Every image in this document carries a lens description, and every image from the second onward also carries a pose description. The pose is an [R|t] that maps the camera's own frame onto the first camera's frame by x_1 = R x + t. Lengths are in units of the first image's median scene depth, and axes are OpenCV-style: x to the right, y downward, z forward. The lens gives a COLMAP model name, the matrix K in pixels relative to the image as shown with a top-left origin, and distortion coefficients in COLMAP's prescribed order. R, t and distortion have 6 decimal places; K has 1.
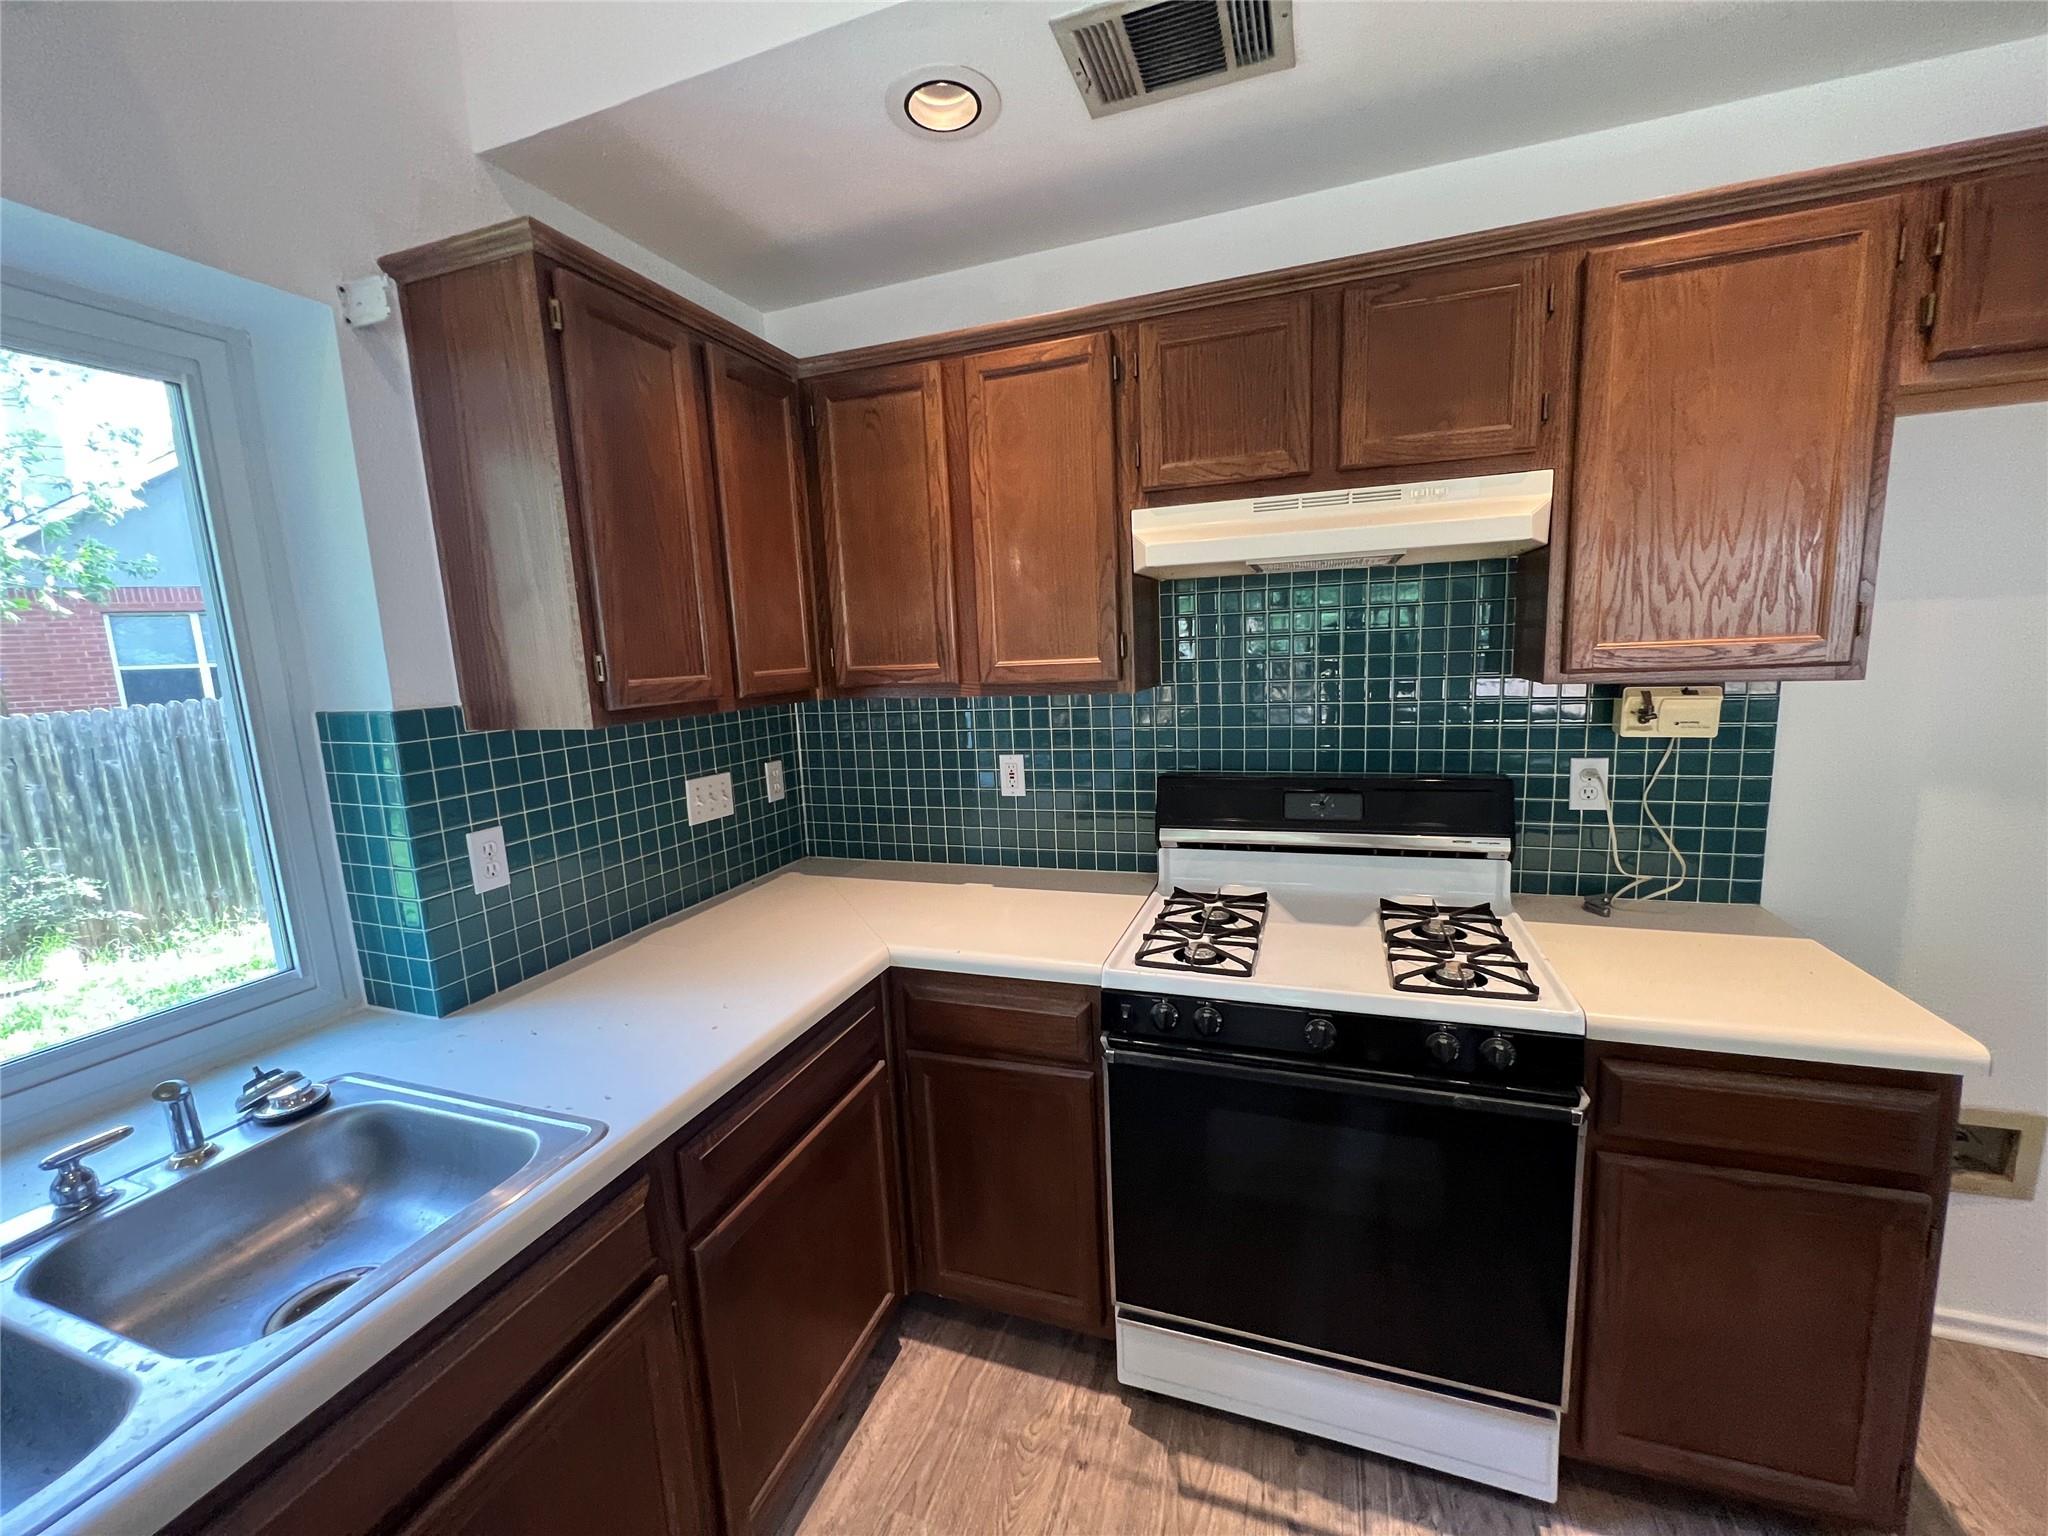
lens RADIAL K [[821.0, 0, 1025.5], [0, 821.0, 772.4], [0, 0, 1]] dist [0.000393, 0.000866]
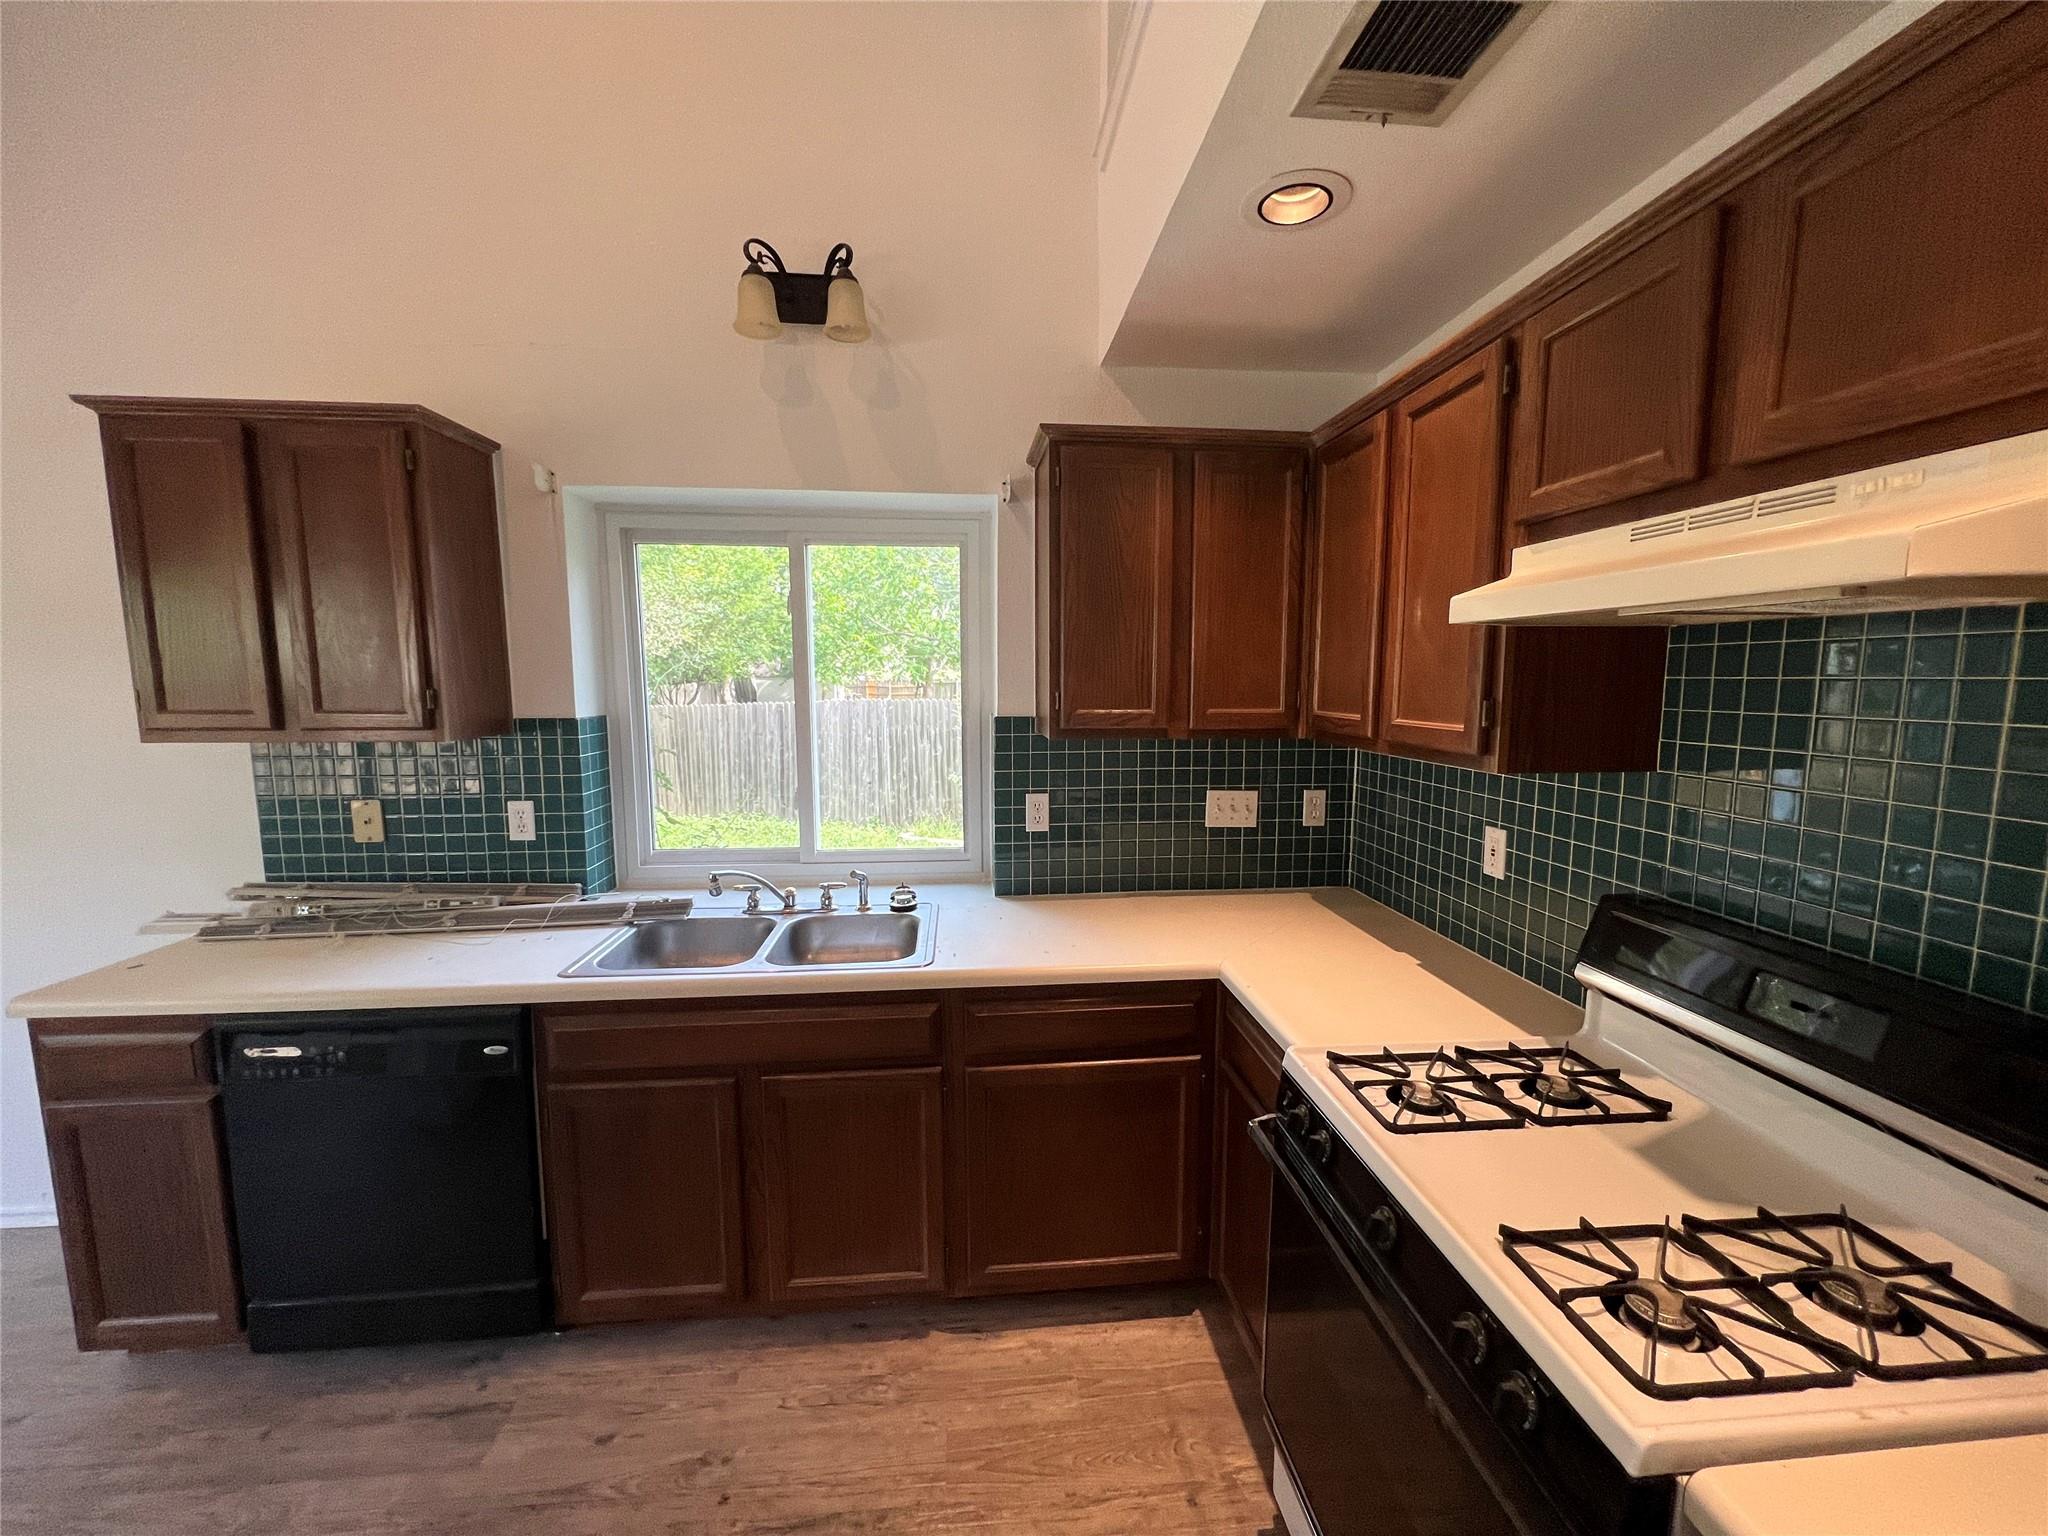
lens RADIAL K [[821.0, 0, 1026.3], [0, 821.0, 769.3], [0, 0, 1]] dist [0.000393, 0.000866]
pose [[0.418068, 0.145831, -0.896634, 0.680367], [-0.156323, 0.983855, 0.087129, -0.101118], [0.894865, 0.103739, 0.434115, 0.241382]]
